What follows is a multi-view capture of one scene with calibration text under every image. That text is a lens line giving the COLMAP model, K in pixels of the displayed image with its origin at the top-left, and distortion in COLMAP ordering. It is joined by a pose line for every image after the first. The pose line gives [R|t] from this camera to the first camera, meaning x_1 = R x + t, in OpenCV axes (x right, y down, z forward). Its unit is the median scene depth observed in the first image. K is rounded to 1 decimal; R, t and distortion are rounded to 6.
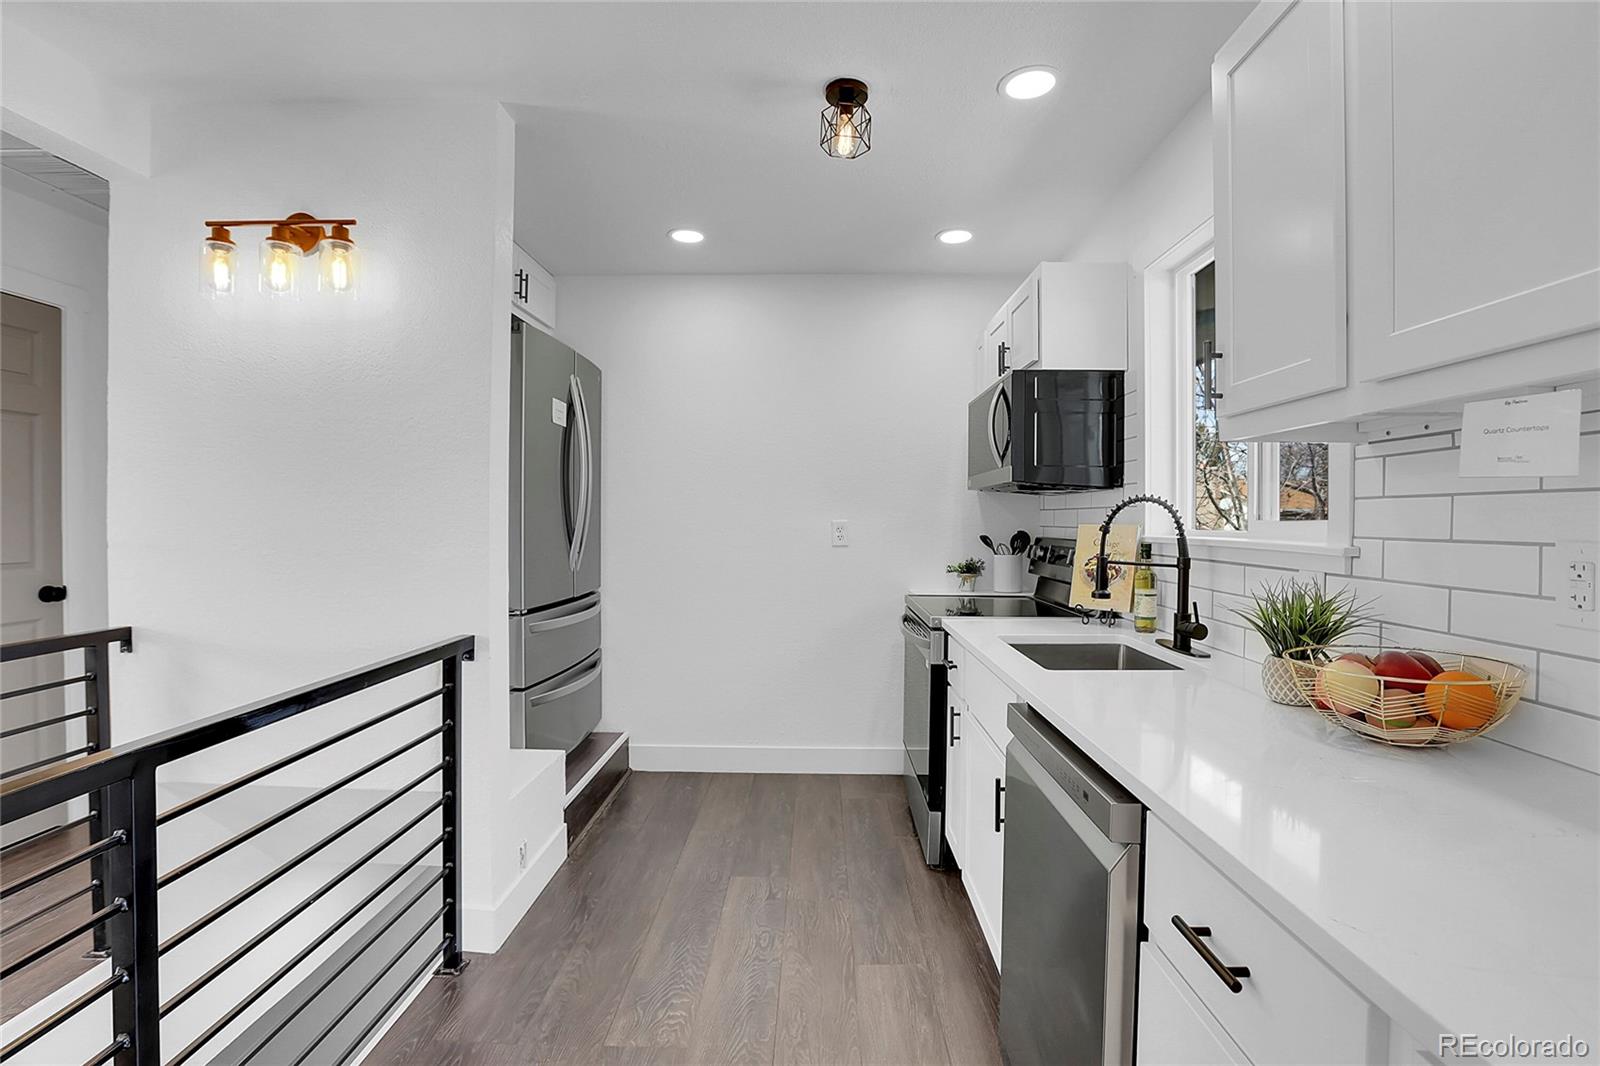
lens RADIAL K [[736.0, 0, 795.3], [0, 736.0, 523.6], [0, 0, 1]] dist [-0.021525, 0.001031]
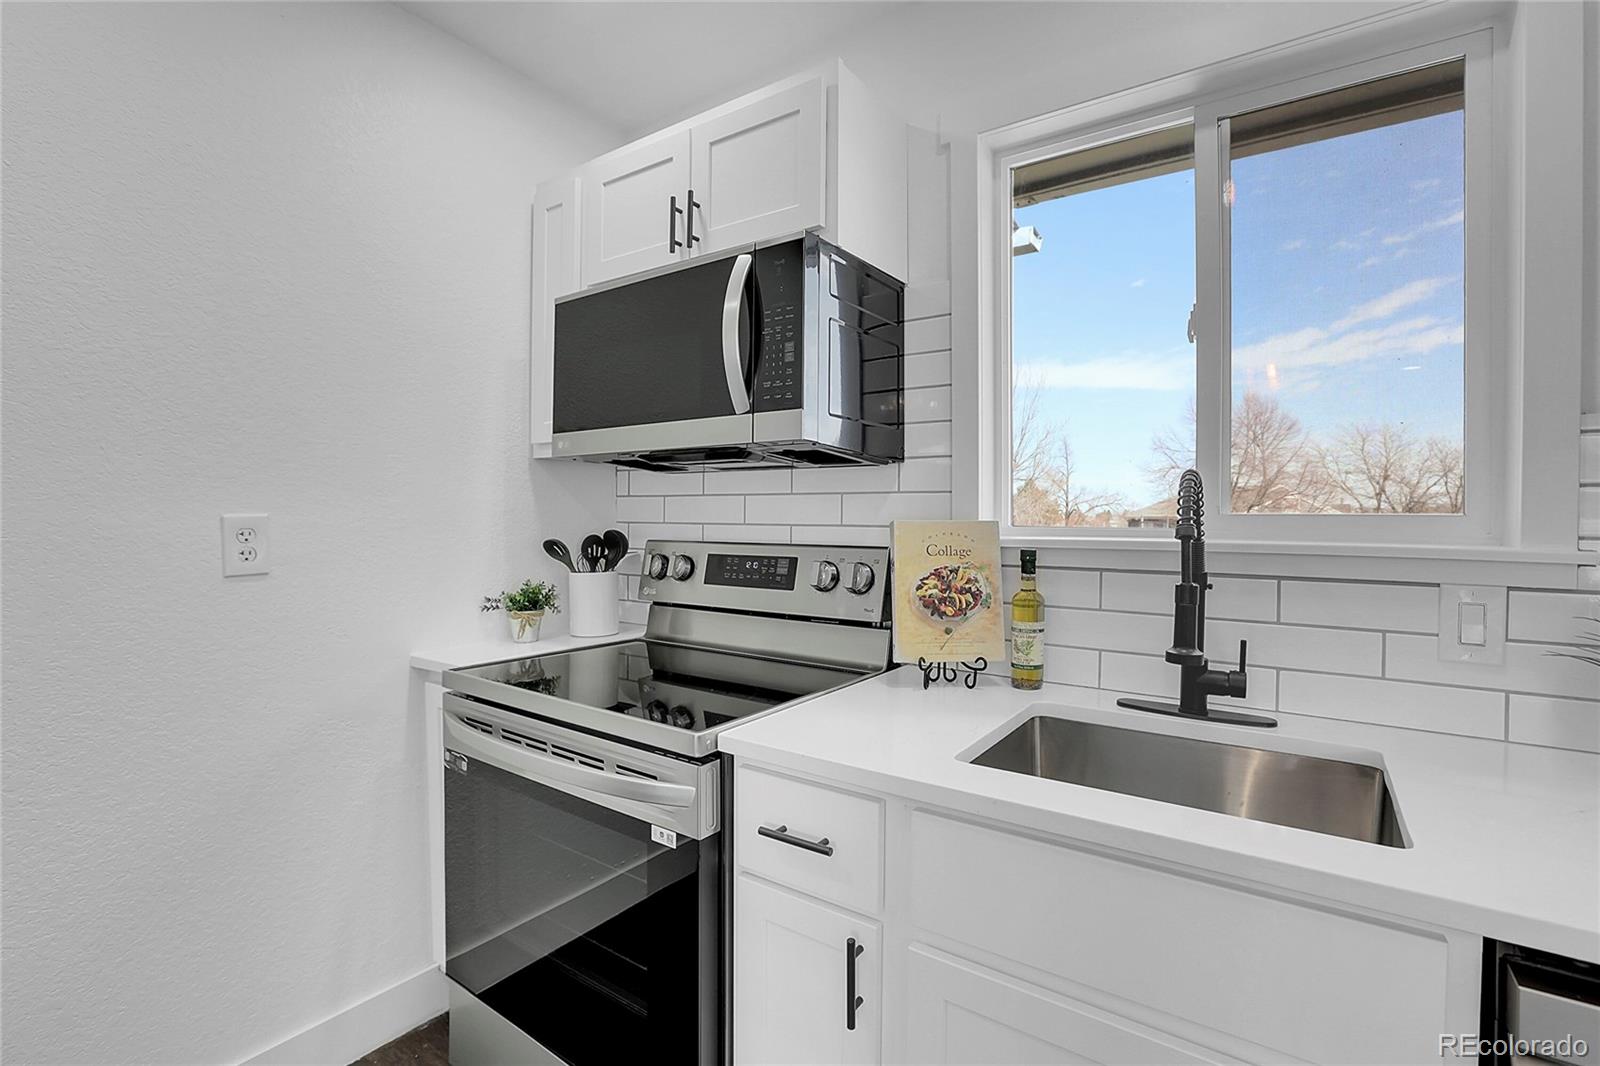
lens RADIAL K [[736.0, 0, 795.3], [0, 736.0, 523.6], [0, 0, 1]] dist [-0.021525, 0.001031]
pose [[0.568122, -0.011681, 0.822862, -0.144341], [0.002904, 0.999921, 0.012189, -0.004131], [-0.822940, -0.004535, 0.568111, 0.715755]]
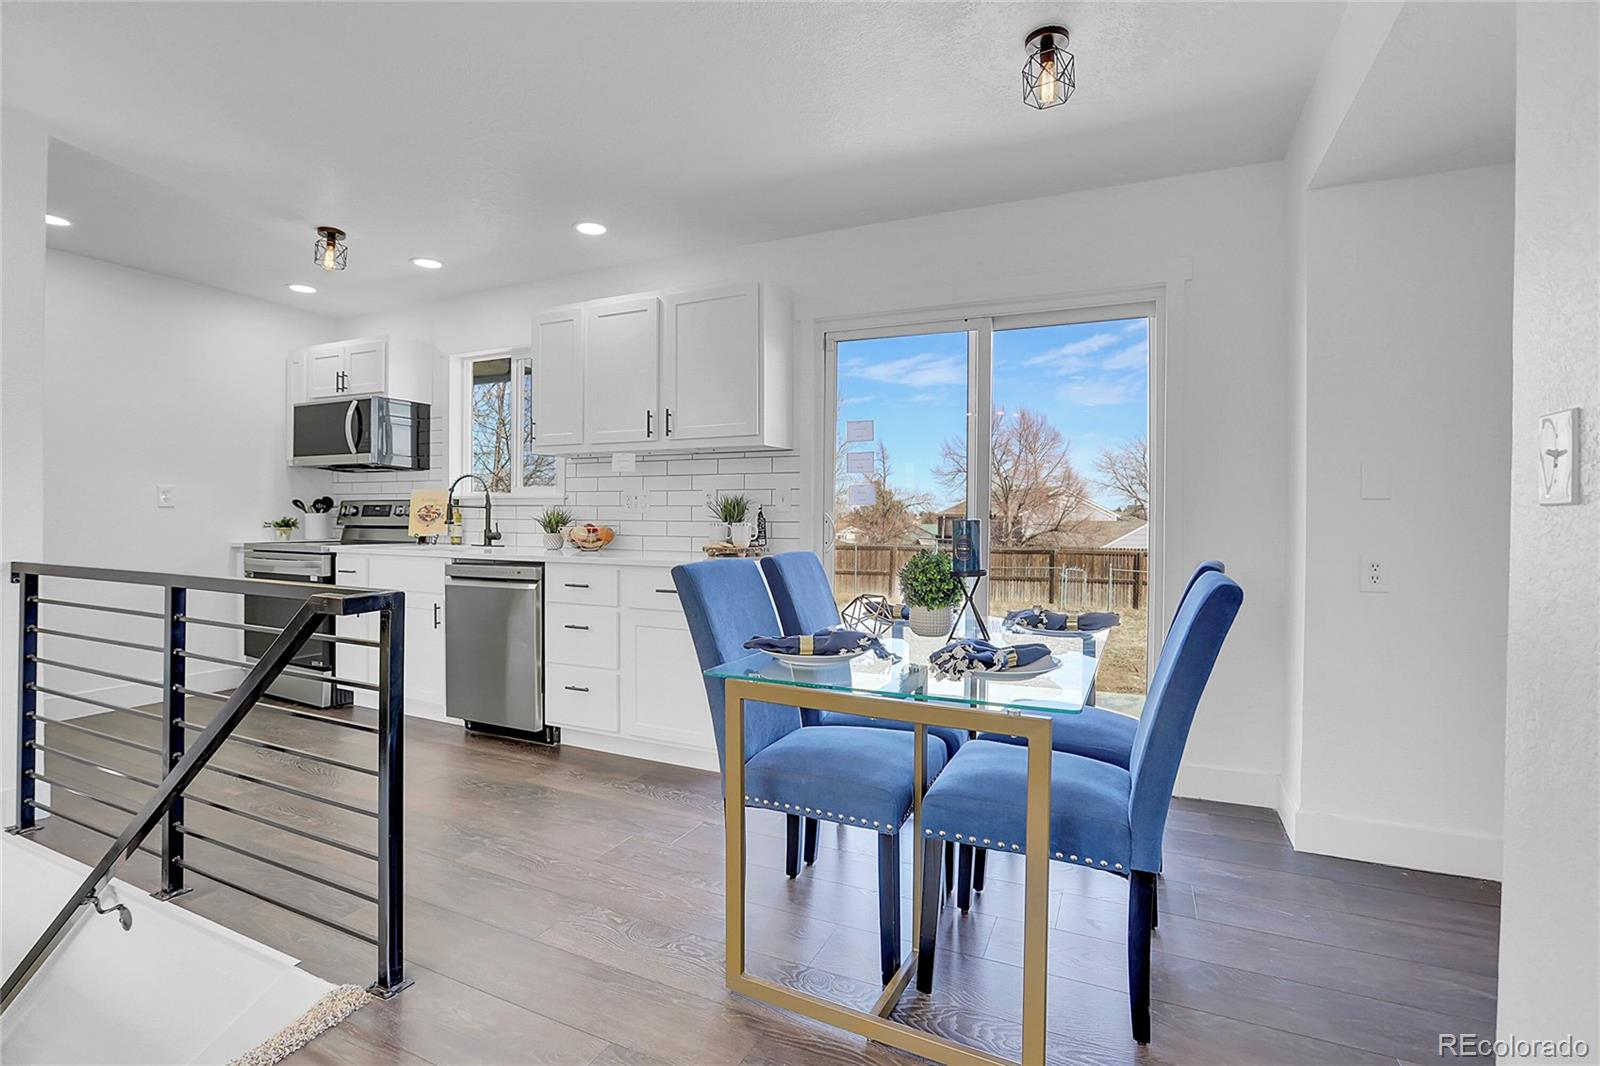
lens RADIAL K [[736.0, 0, 795.3], [0, 736.0, 523.6], [0, 0, 1]] dist [-0.021525, 0.001031]
pose [[0.411537, -0.011946, 0.911315, -0.819603], [0.000089, 0.999915, 0.013067, 0.058882], [-0.911393, -0.005296, 0.411503, -0.552809]]
